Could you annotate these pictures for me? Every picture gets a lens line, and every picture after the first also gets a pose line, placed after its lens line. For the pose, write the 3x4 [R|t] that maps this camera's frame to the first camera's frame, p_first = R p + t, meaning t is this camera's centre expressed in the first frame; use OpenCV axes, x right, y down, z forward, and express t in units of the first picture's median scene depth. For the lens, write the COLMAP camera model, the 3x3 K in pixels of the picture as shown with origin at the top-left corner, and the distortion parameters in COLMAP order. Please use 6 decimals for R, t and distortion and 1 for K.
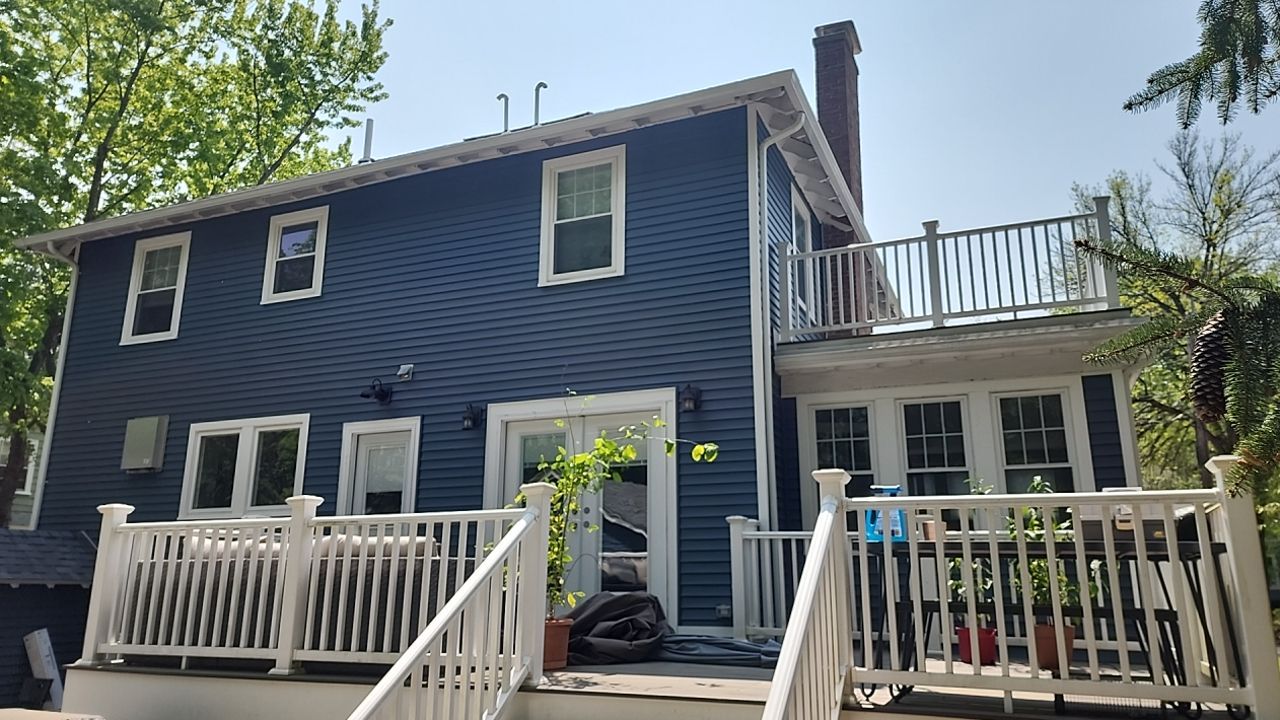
lens RADIAL K [[873.2, 0, 667.9], [0, 873.2, 362.9], [0, 0, 1]] dist [0.076661, -0.079288]
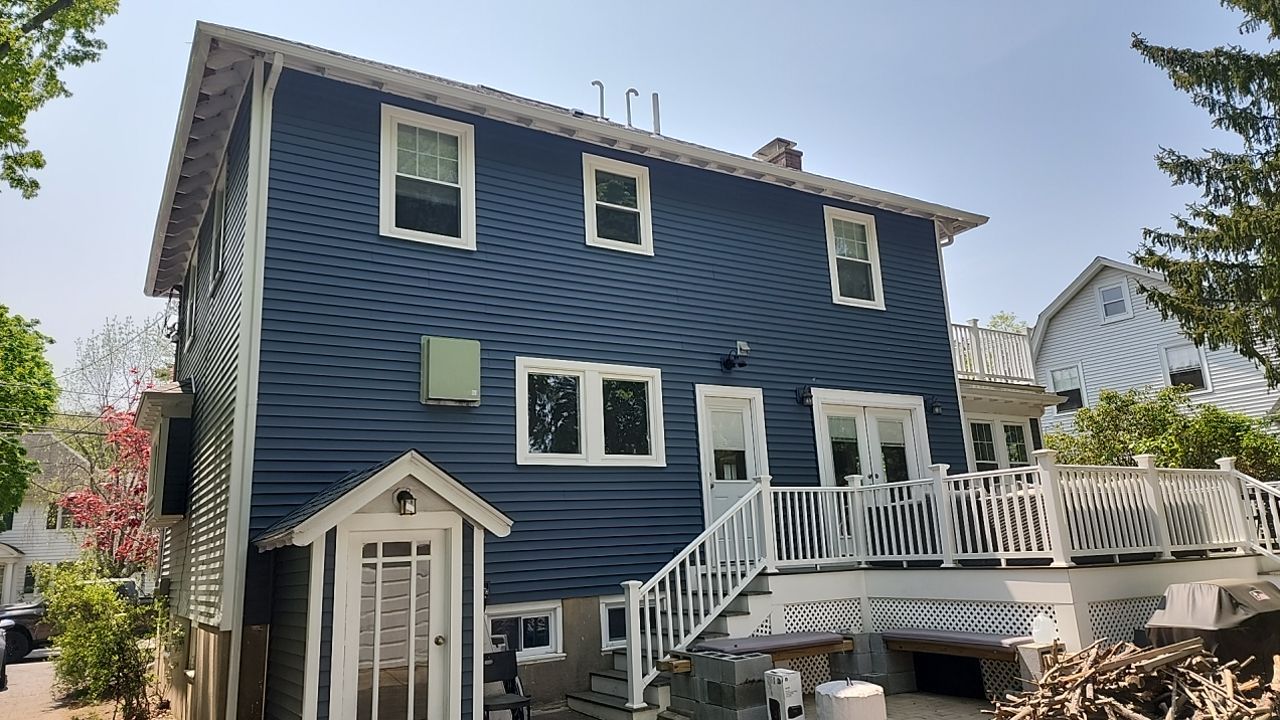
lens RADIAL K [[845.4, 0, 640.0], [0, 845.4, 360.0], [0, 0, 1]] dist [0.051313, 0.001395]
pose [[0.585033, 0.150505, 0.796922, -1.232291], [-0.145670, 0.986150, -0.079303, 0.131218], [-0.797820, -0.069693, 0.598855, 0.436198]]
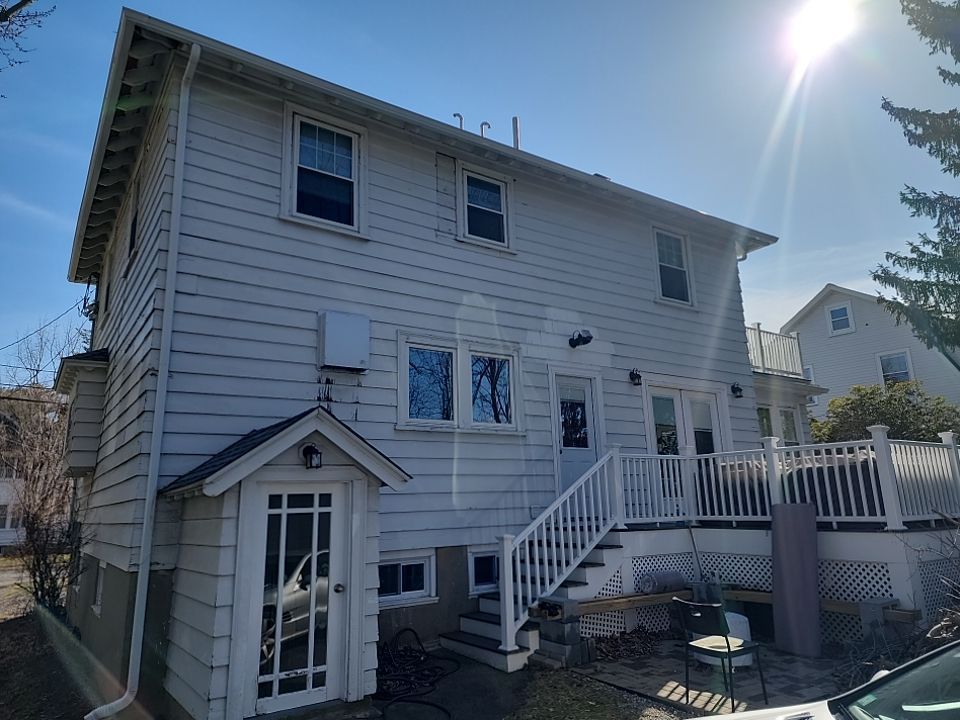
lens RADIAL K [[628.4, 0, 468.4], [0, 628.4, 361.8], [0, 0, 1]] dist [0.080285, -0.070685]
pose [[0.551876, 0.167862, 0.816857, -1.157263], [-0.172540, 0.981320, -0.085089, 0.161441], [-0.815881, -0.093982, 0.570530, 0.581970]]
